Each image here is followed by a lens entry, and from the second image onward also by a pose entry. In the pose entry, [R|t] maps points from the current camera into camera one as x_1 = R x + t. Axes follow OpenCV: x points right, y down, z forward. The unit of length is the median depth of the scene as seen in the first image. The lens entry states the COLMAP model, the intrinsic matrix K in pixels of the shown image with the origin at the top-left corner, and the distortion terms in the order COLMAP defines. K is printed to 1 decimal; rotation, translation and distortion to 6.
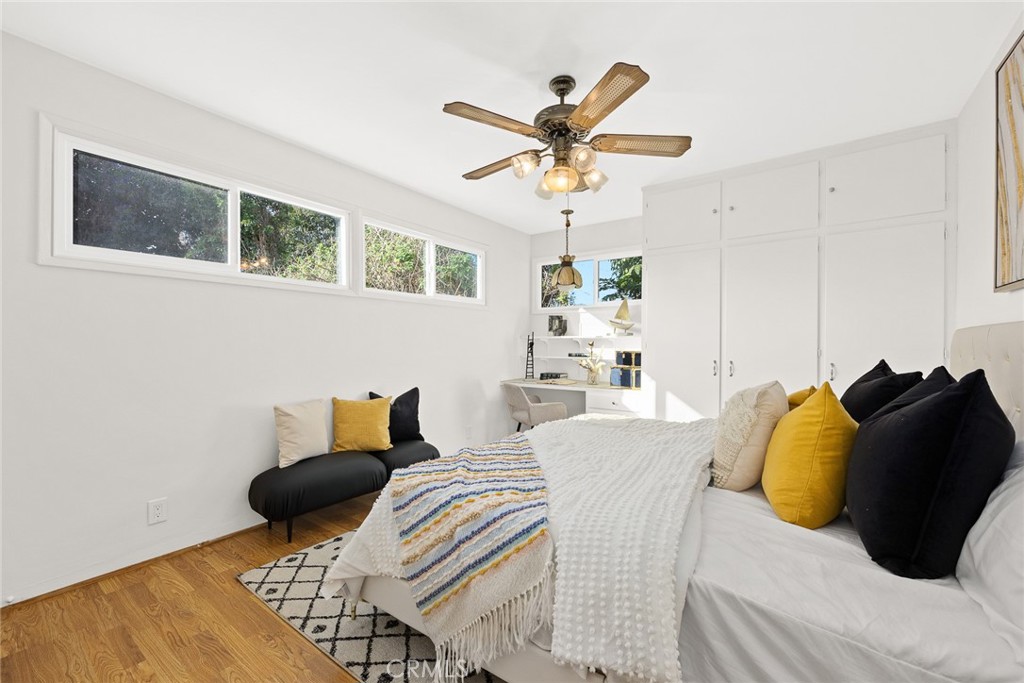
lens RADIAL K [[418.5, 0, 507.7], [0, 418.5, 338.4], [0, 0, 1]] dist [-0.001403, -0.000121]
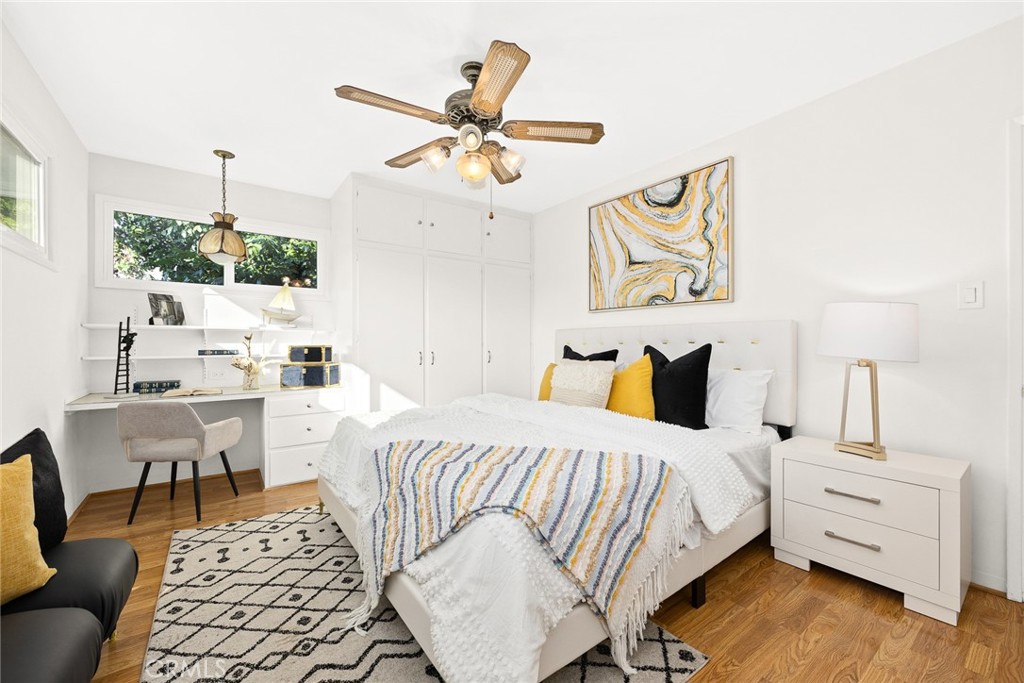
lens RADIAL K [[418.5, 0, 507.7], [0, 418.5, 338.4], [0, 0, 1]] dist [-0.001403, -0.000121]
pose [[0.300360, 0.006601, 0.953803, -0.417432], [-0.011514, 0.999928, -0.003294, 0.013524], [-0.953756, -0.009993, 0.300414, 0.331905]]
